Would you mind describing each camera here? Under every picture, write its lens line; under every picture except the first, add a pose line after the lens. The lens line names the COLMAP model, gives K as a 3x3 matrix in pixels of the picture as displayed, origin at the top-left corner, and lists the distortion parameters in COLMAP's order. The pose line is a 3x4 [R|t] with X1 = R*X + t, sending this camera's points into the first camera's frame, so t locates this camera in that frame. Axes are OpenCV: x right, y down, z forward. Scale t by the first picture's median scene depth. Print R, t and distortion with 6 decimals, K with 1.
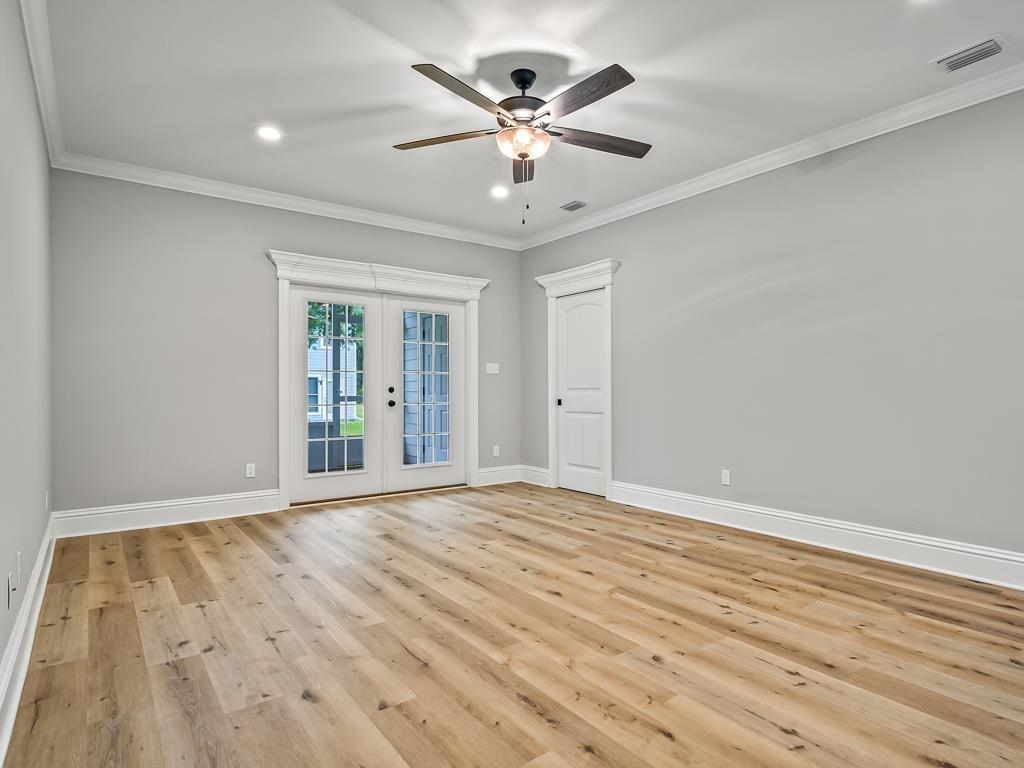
lens RADIAL K [[501.3, 0, 529.2], [0, 501.3, 389.1], [0, 0, 1]] dist [0.002389, 0.000211]
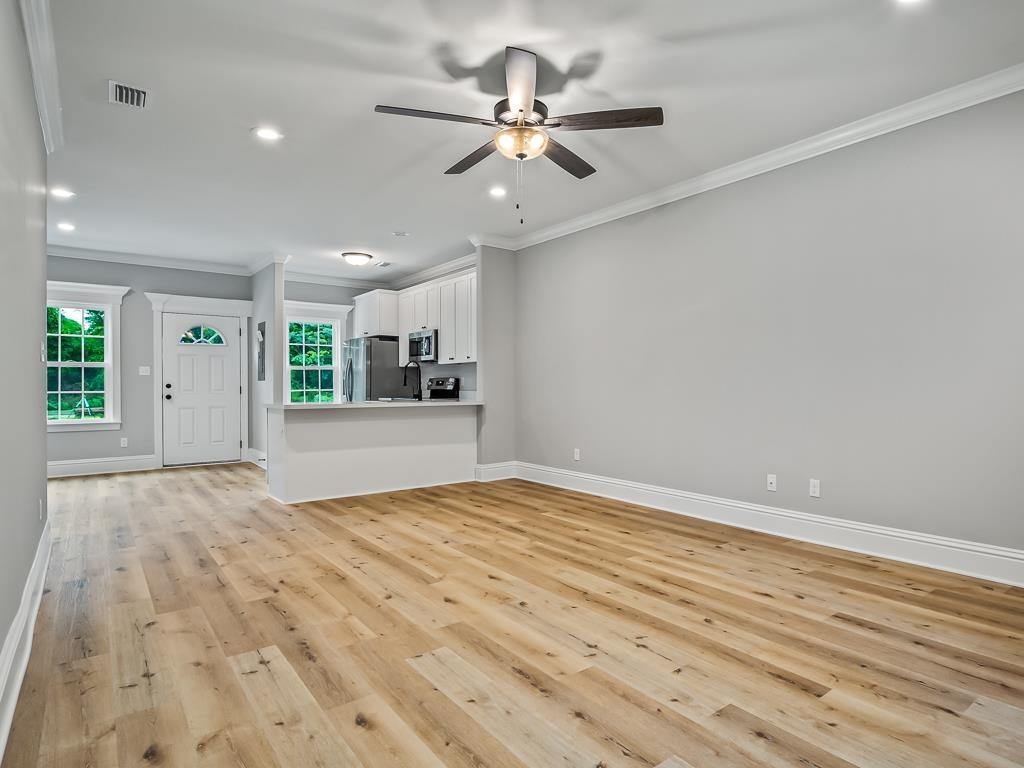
lens RADIAL K [[501.3, 0, 529.2], [0, 501.3, 389.1], [0, 0, 1]] dist [0.002389, 0.000211]
pose [[-0.999988, 0.004035, -0.002938, -0.022120], [0.004010, 0.999956, 0.008517, -0.004238], [0.002972, 0.008505, -0.999959, 2.091215]]
